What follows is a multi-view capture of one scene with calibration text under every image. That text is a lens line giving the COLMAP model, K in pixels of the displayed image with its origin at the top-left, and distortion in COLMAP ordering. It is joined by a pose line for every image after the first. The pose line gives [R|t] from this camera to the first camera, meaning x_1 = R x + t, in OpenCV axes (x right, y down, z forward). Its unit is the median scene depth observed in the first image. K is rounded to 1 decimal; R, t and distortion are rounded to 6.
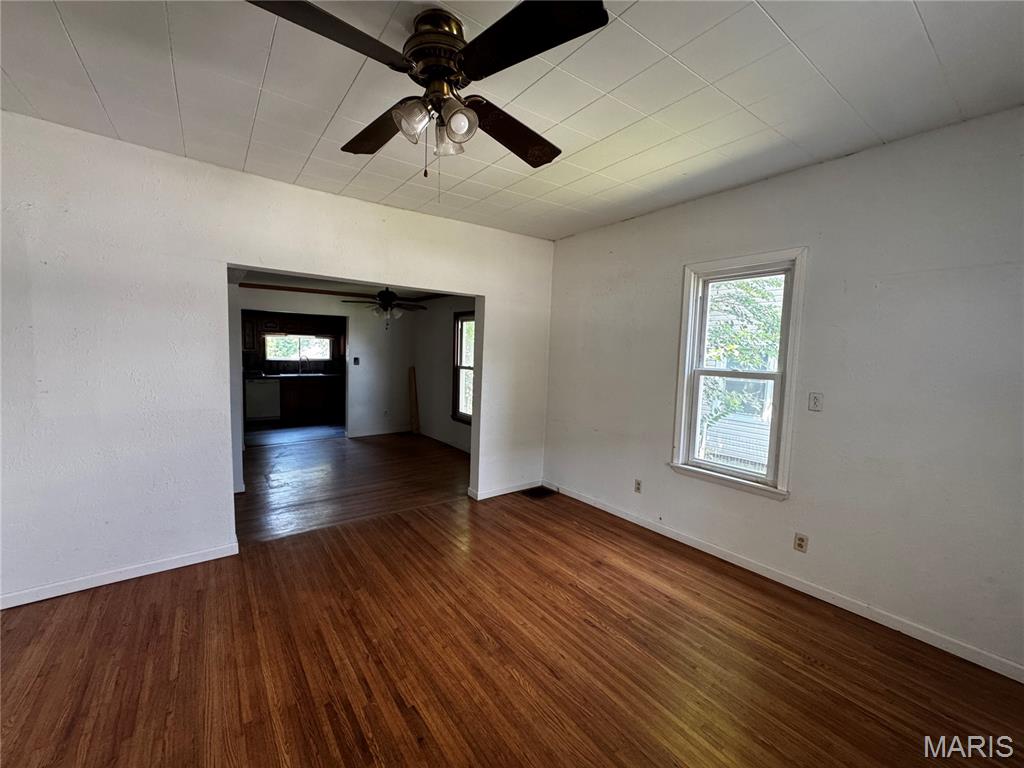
lens RADIAL K [[409.4, 0, 511.2], [0, 409.4, 382.8], [0, 0, 1]] dist [-0.002350, -0.000097]
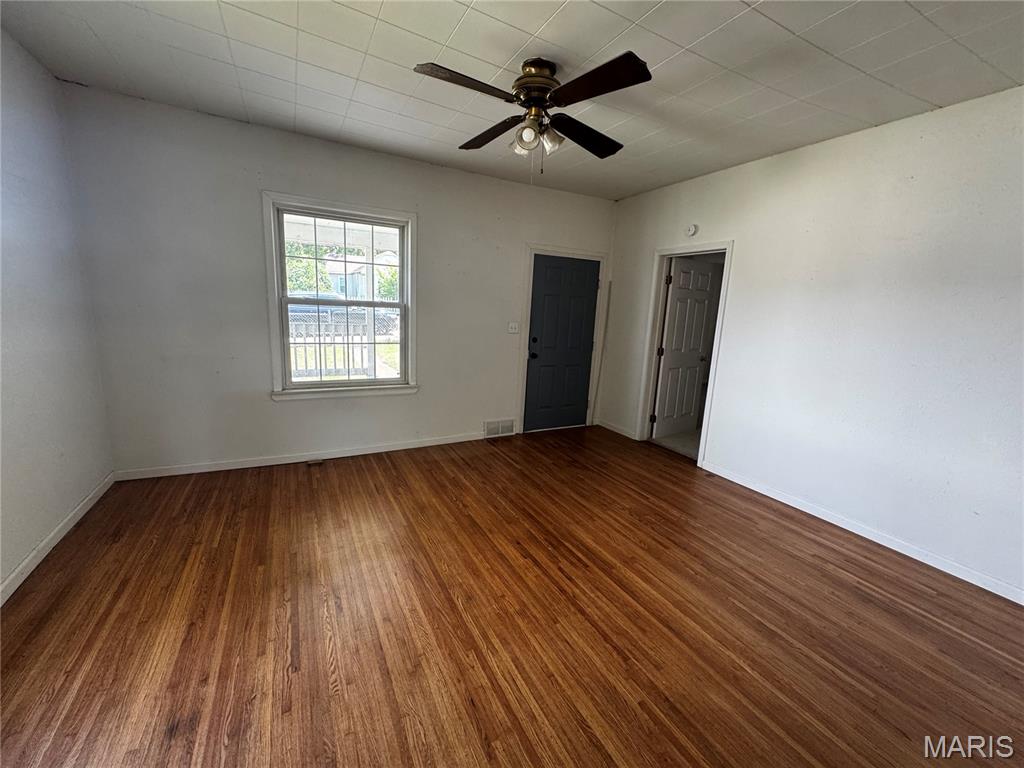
lens RADIAL K [[409.4, 0, 512.1], [0, 409.4, 381.5], [0, 0, 1]] dist [-0.002350, -0.000097]
pose [[-0.985564, -0.104469, 0.133226, -0.275017], [-0.065863, 0.961516, 0.266738, -0.135775], [-0.155965, 0.254113, -0.954517, 1.898501]]
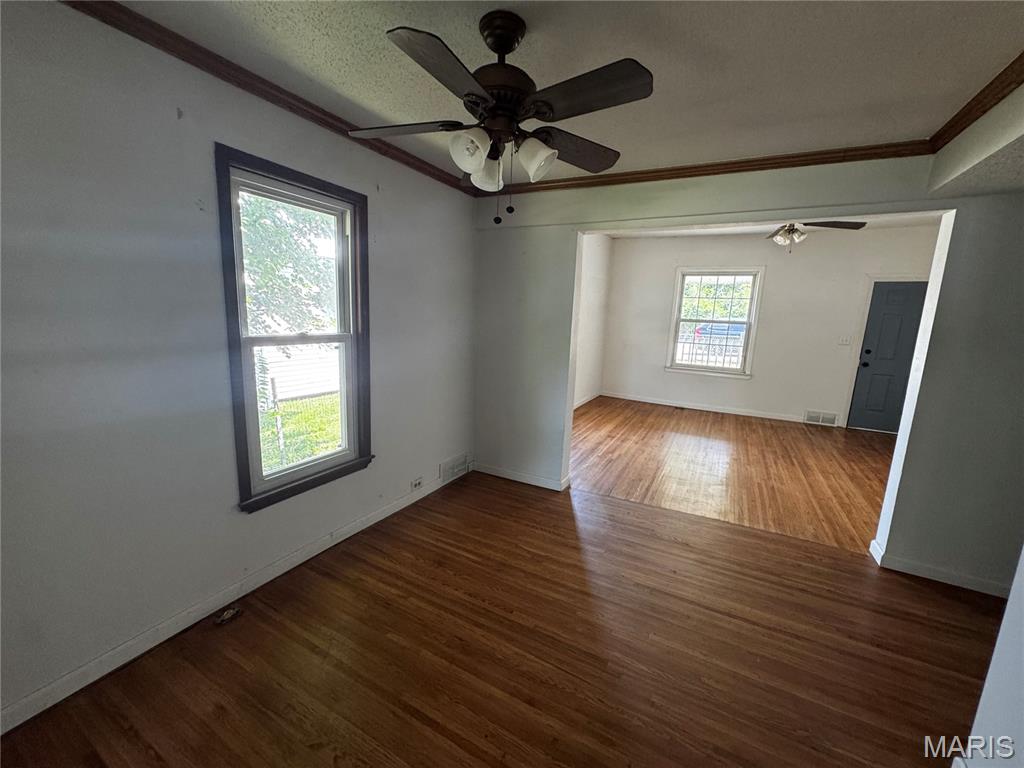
lens RADIAL K [[409.4, 0, 515.6], [0, 409.4, 383.2], [0, 0, 1]] dist [-0.002350, -0.000097]
pose [[-0.429175, -0.194940, 0.881934, -1.533455], [0.021762, 0.973916, 0.225862, -0.224080], [-0.902959, 0.116127, -0.413738, 2.956436]]
